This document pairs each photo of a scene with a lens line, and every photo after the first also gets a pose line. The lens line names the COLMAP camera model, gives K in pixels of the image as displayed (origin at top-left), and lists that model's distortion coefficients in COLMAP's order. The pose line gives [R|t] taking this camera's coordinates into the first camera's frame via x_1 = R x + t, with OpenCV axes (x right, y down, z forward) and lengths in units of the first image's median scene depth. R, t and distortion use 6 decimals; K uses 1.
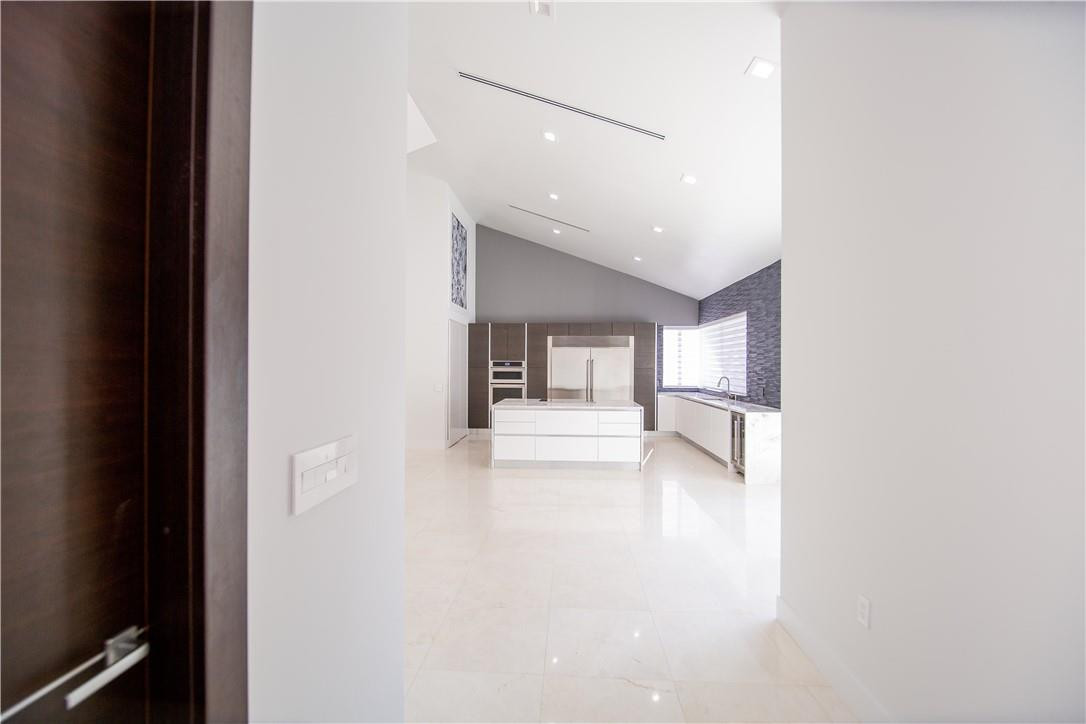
lens RADIAL K [[437.2, 0, 543.0], [0, 437.2, 364.6], [0, 0, 1]] dist [-0.004589, -0.005153]
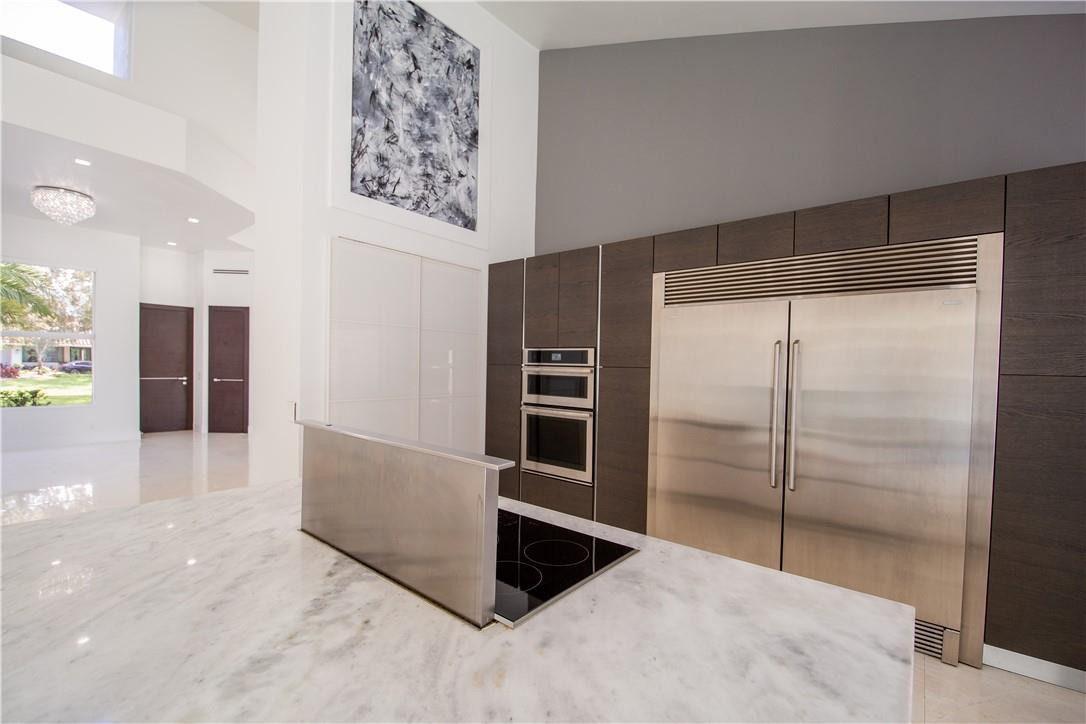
lens RADIAL K [[463.6, 0, 544.9], [0, 463.6, 375.8], [0, 0, 1]] dist [-0.000266, -0.005935]
pose [[0.819925, 0.023639, -0.571983, 0.150139], [-0.014273, 0.999681, 0.020856, 0.007257], [0.572293, -0.008936, 0.820000, 0.661764]]
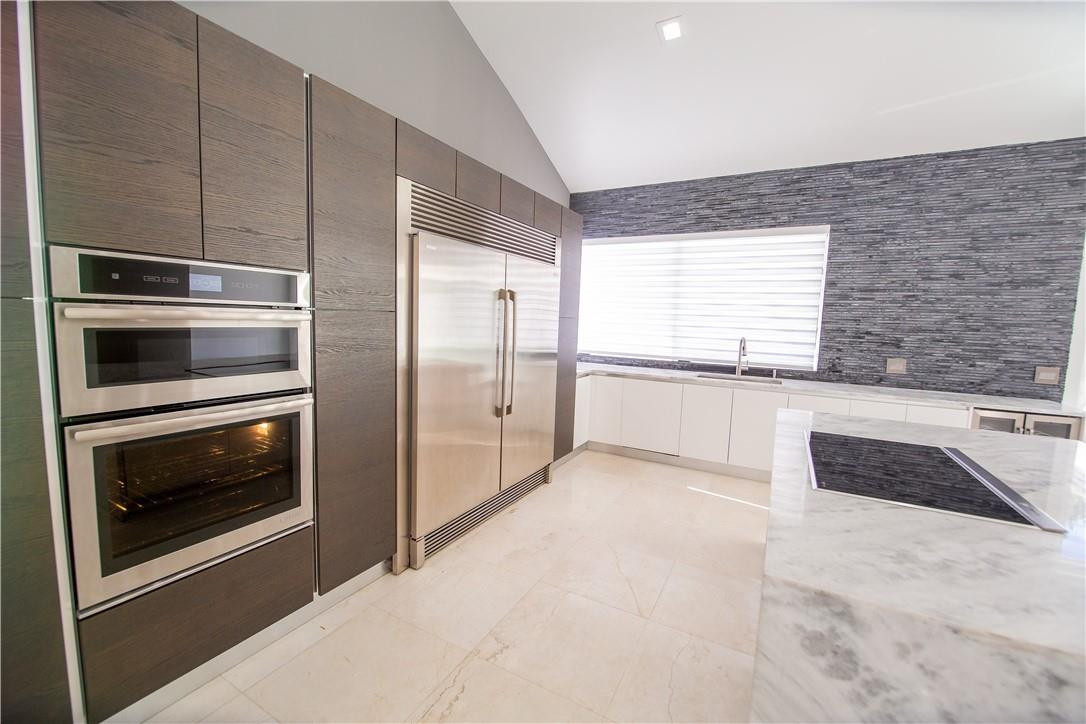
lens RADIAL K [[442.3, 0, 543.0], [0, 442.3, 362.0], [0, 0, 1]] dist [-0.001154, -0.005830]
pose [[0.419668, -0.081636, 0.903999, -0.180663], [-0.032719, 0.993939, 0.104948, 0.006738], [-0.907088, -0.073621, 0.414453, 0.828128]]
